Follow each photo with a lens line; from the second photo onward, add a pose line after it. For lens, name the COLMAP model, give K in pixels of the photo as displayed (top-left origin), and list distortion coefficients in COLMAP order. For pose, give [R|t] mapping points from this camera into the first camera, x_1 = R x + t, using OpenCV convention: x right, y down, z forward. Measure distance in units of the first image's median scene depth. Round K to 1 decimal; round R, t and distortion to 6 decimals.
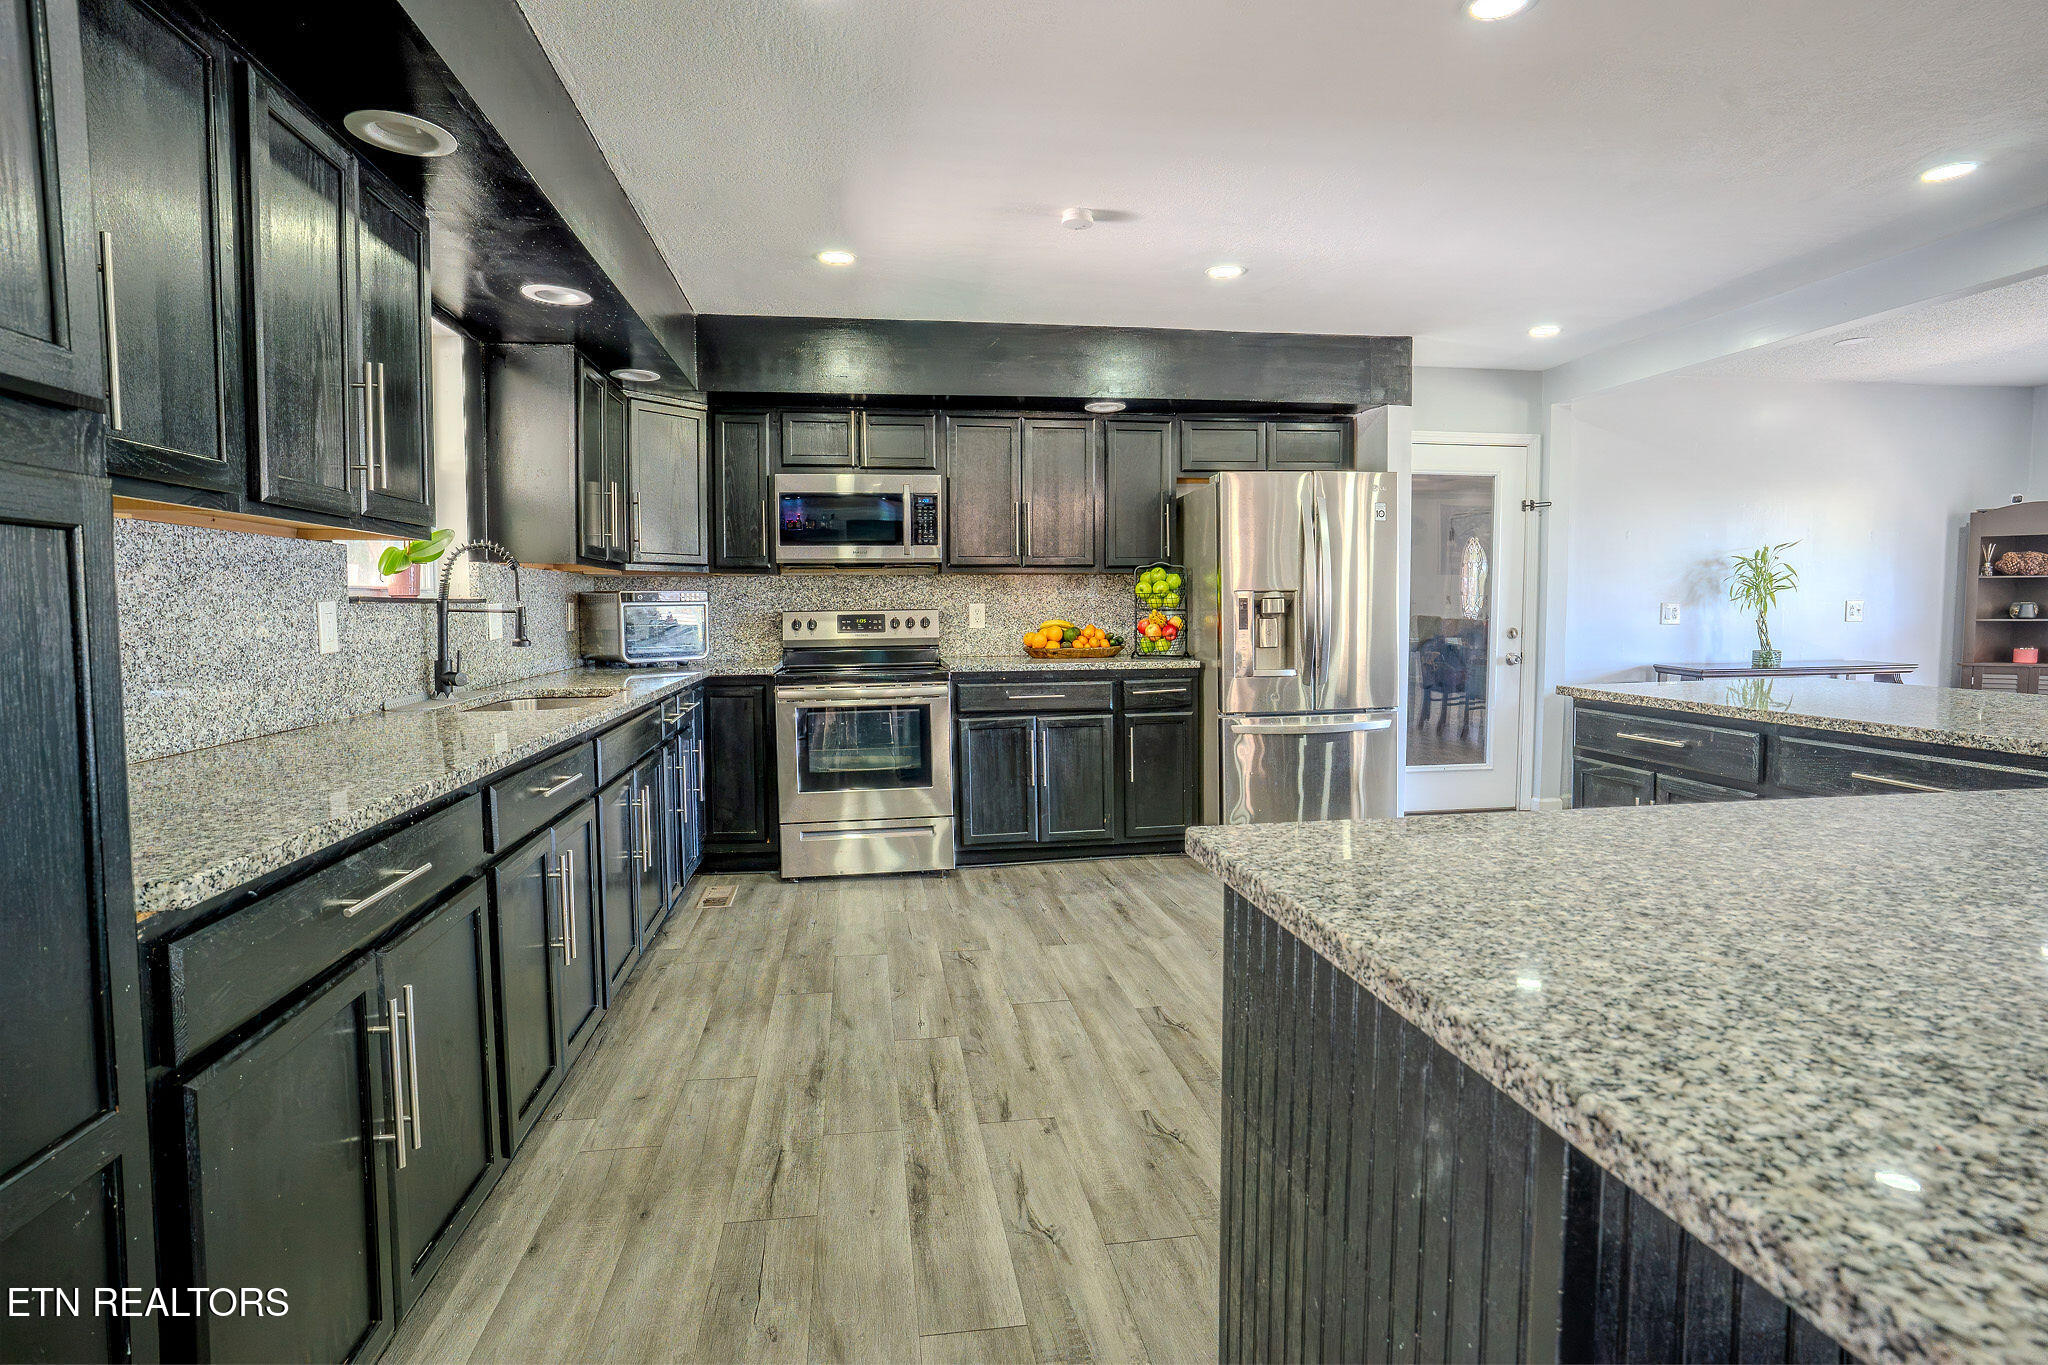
lens RADIAL K [[1034.1, 0, 1027.8], [0, 1034.1, 670.0], [0, 0, 1]] dist [-0.037703, 0.004205]
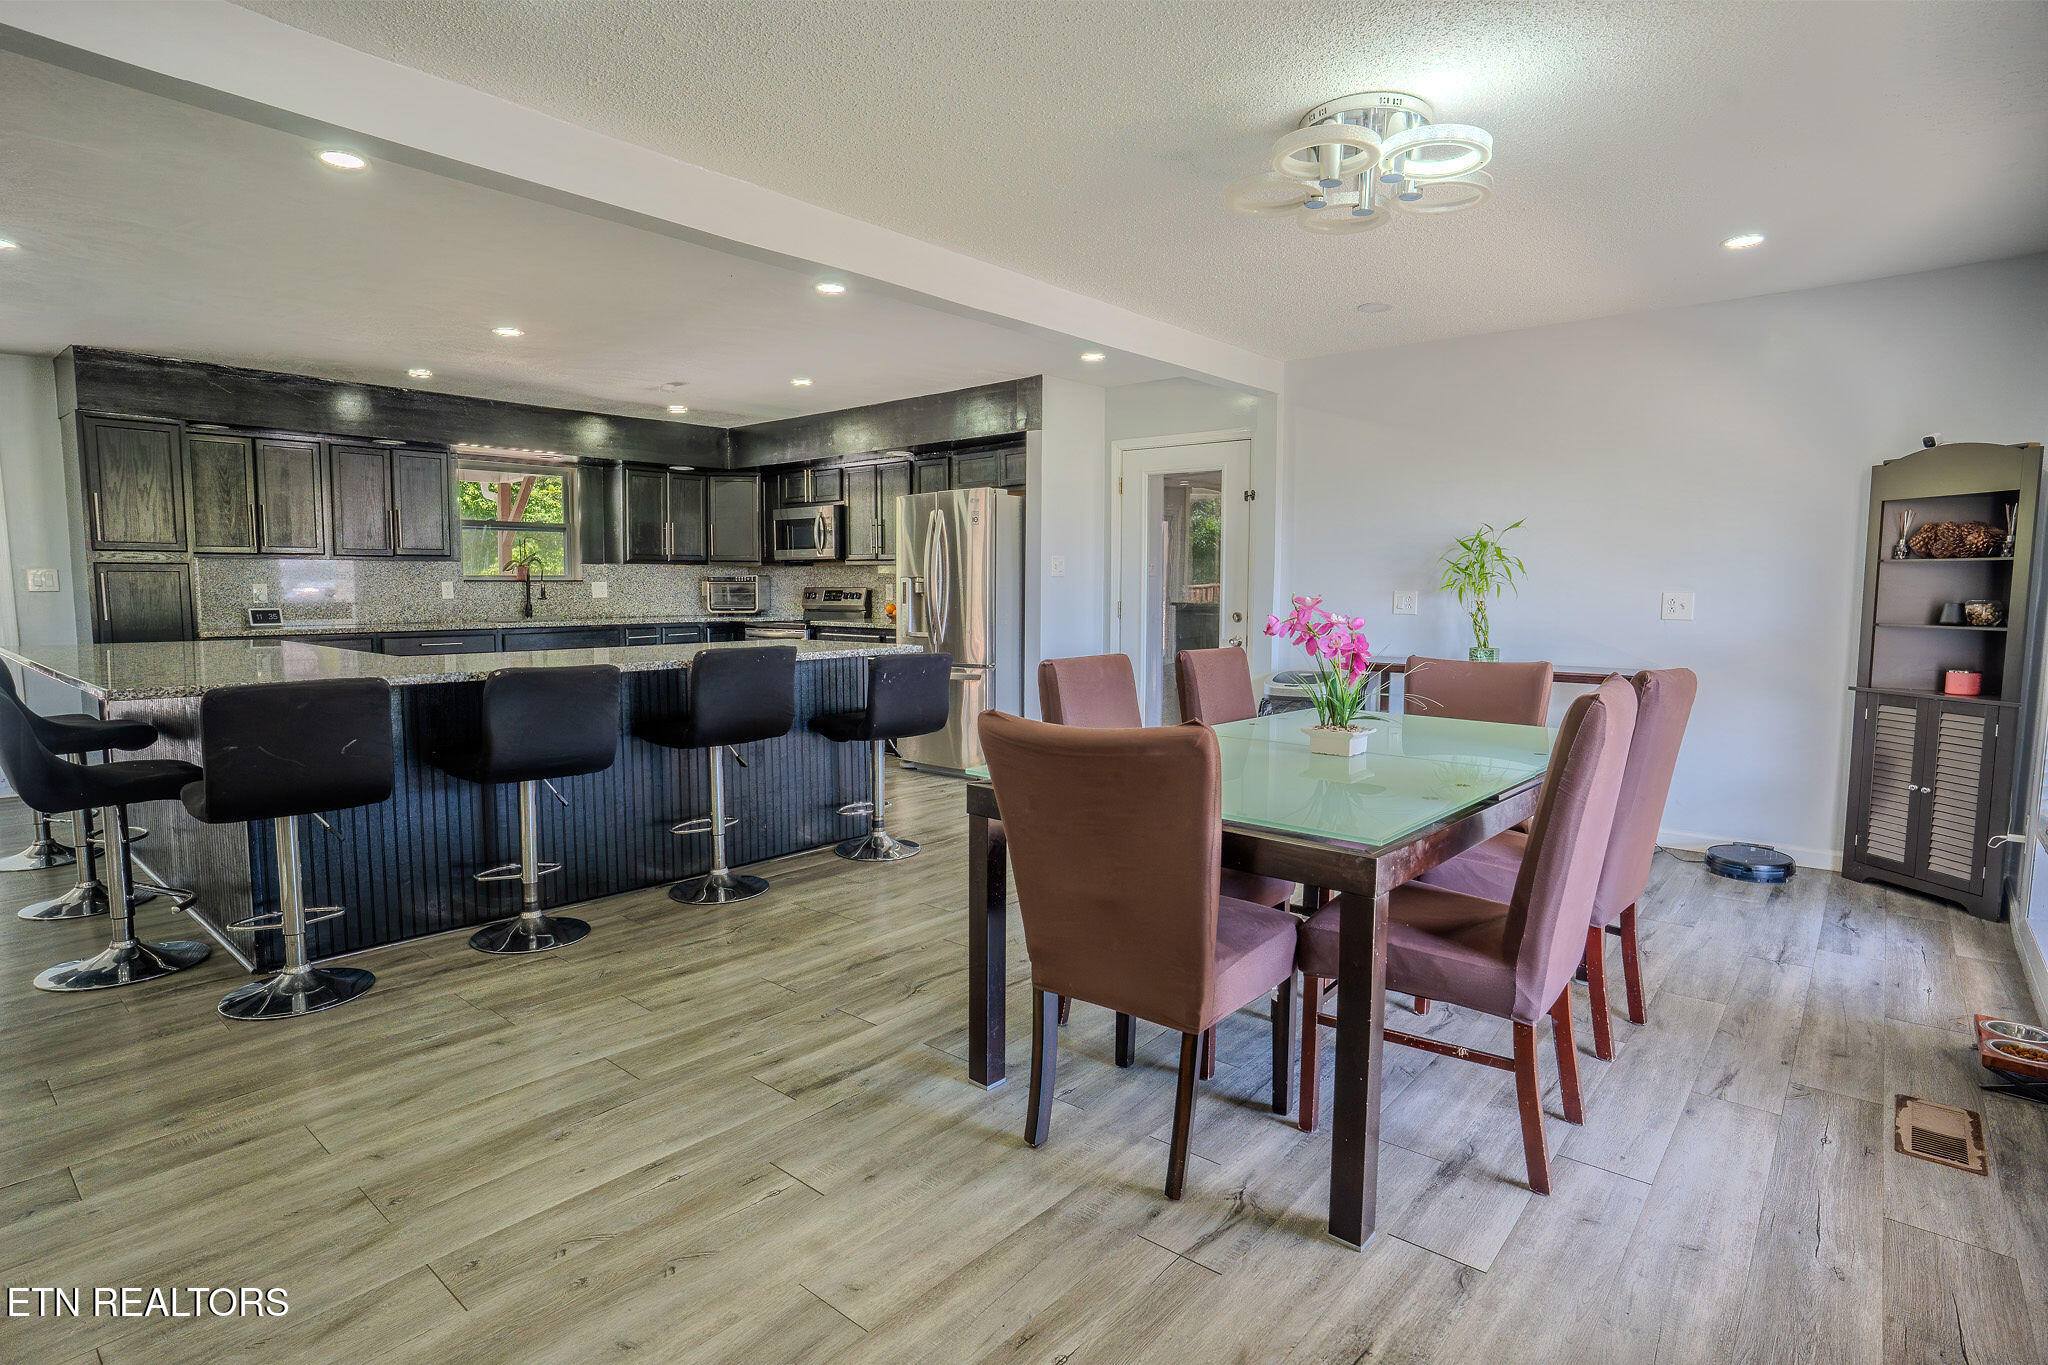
lens RADIAL K [[1034.1, 0, 1051.7], [0, 1034.1, 682.5], [0, 0, 1]] dist [-0.037703, 0.004205]
pose [[0.663057, 0.081810, -0.744085, 1.297122], [-0.057363, 0.996640, 0.058461, -0.022978], [0.746368, 0.003920, 0.665522, 0.163031]]
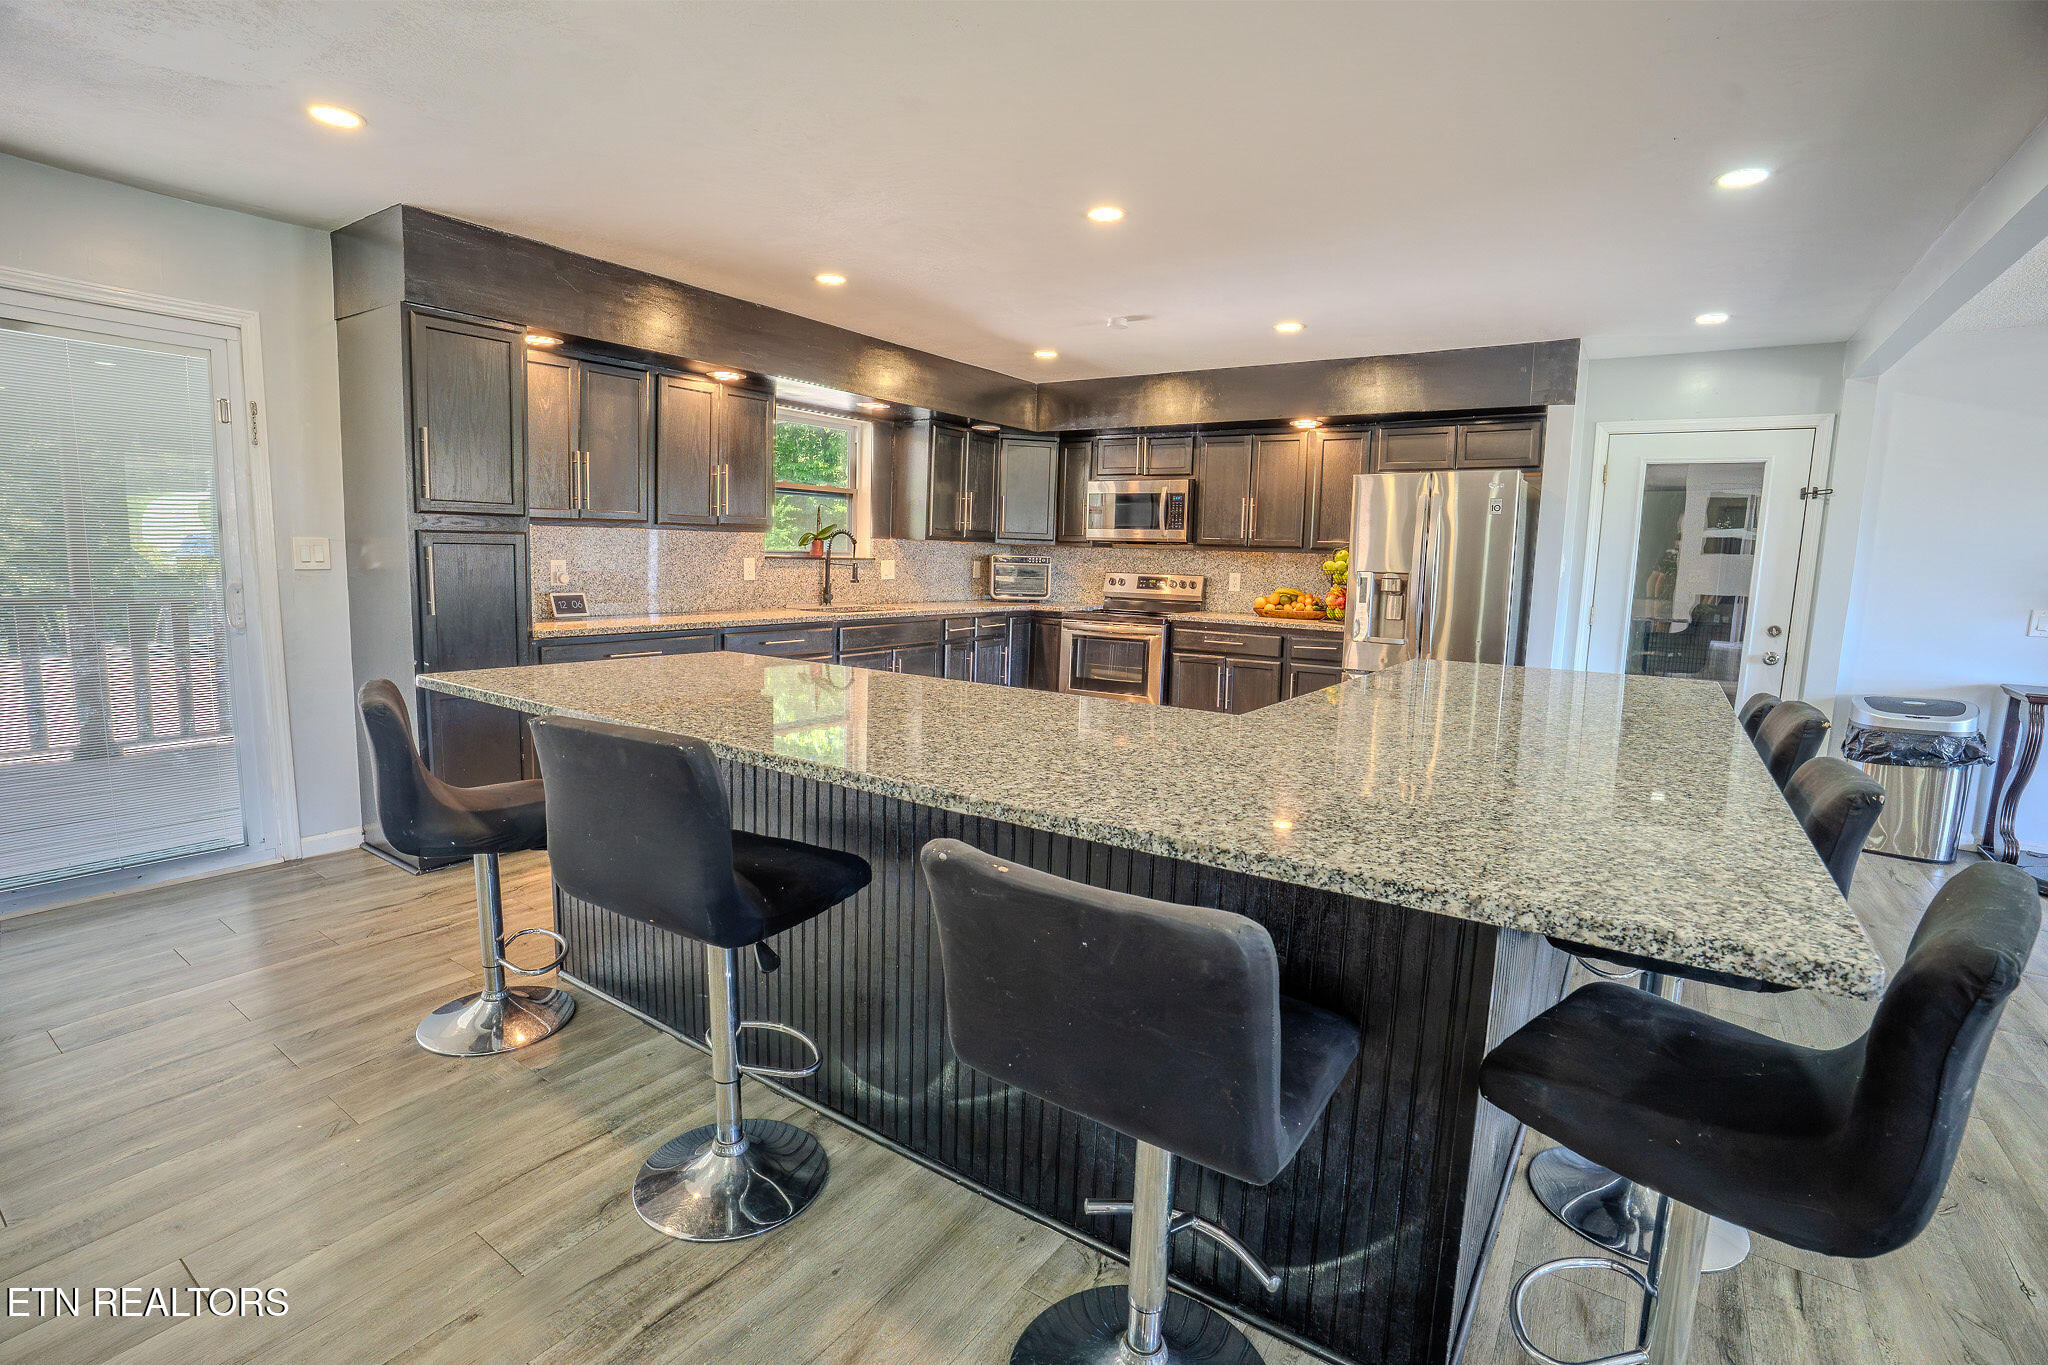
lens RADIAL K [[939.1, 0, 1029.2], [0, 939.1, 677.8], [0, 0, 1]] dist [-0.060890, 0.019325]
pose [[0.739995, 0.115794, -0.662570, 0.592436], [-0.077308, 0.993184, 0.087232, -0.014875], [0.668154, -0.013330, 0.743903, -0.083686]]
